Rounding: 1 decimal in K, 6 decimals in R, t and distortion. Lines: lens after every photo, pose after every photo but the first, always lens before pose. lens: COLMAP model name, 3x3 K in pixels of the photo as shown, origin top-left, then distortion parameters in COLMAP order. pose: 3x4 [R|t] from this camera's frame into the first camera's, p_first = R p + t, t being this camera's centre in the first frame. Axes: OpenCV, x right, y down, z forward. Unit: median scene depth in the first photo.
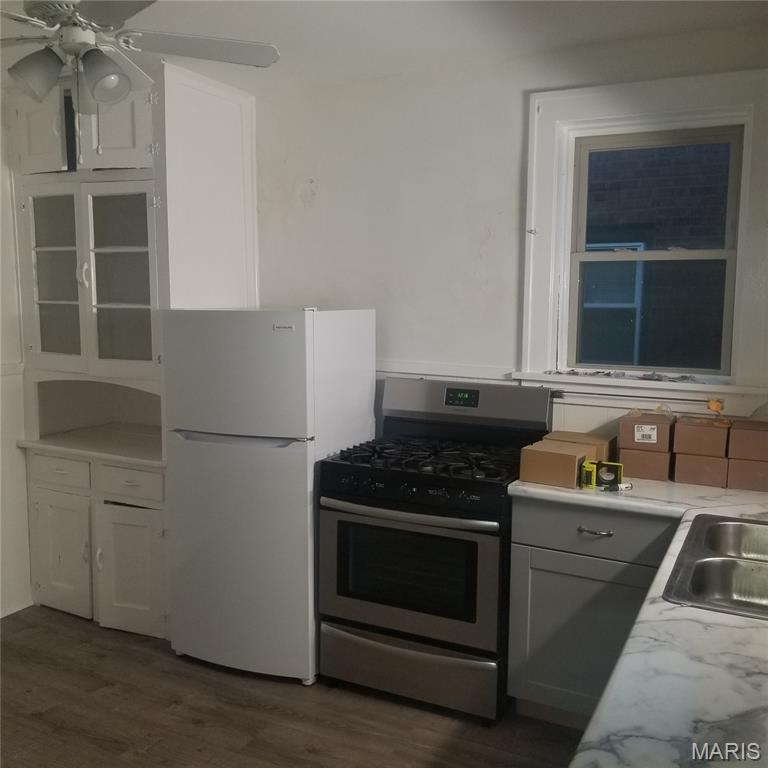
lens RADIAL K [[804.2, 0, 382.6], [0, 804.2, 383.4], [0, 0, 1]] dist [0.017302, 0.000000]
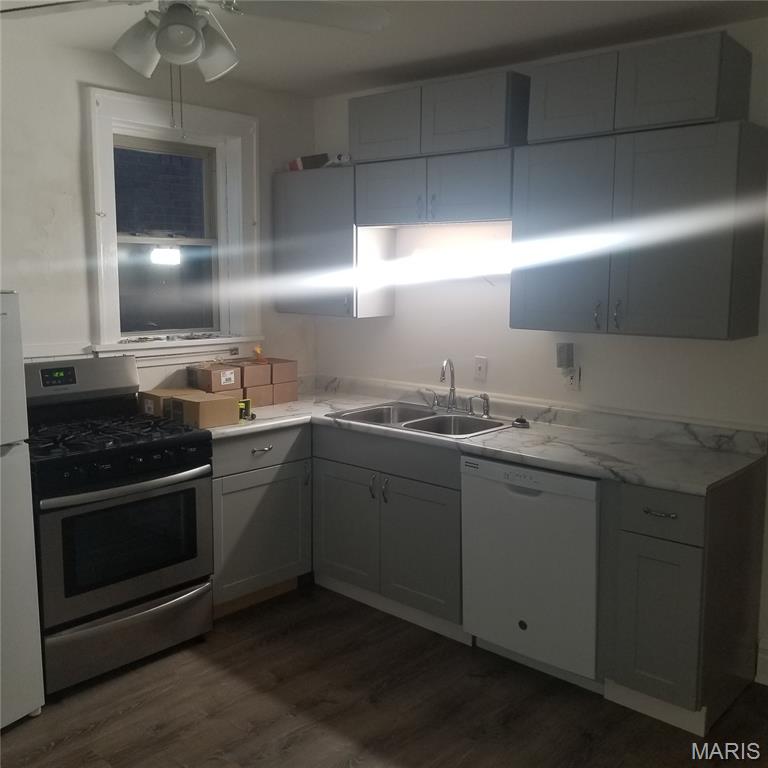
lens RADIAL K [[804.2, 0, 378.8], [0, 804.2, 360.1], [0, 0, 1]] dist [0.017302, 0.000000]
pose [[0.264183, -0.119157, 0.957084, -0.811733], [0.101796, 0.990241, 0.095187, -0.061988], [-0.959086, 0.072280, 0.273734, 0.368773]]
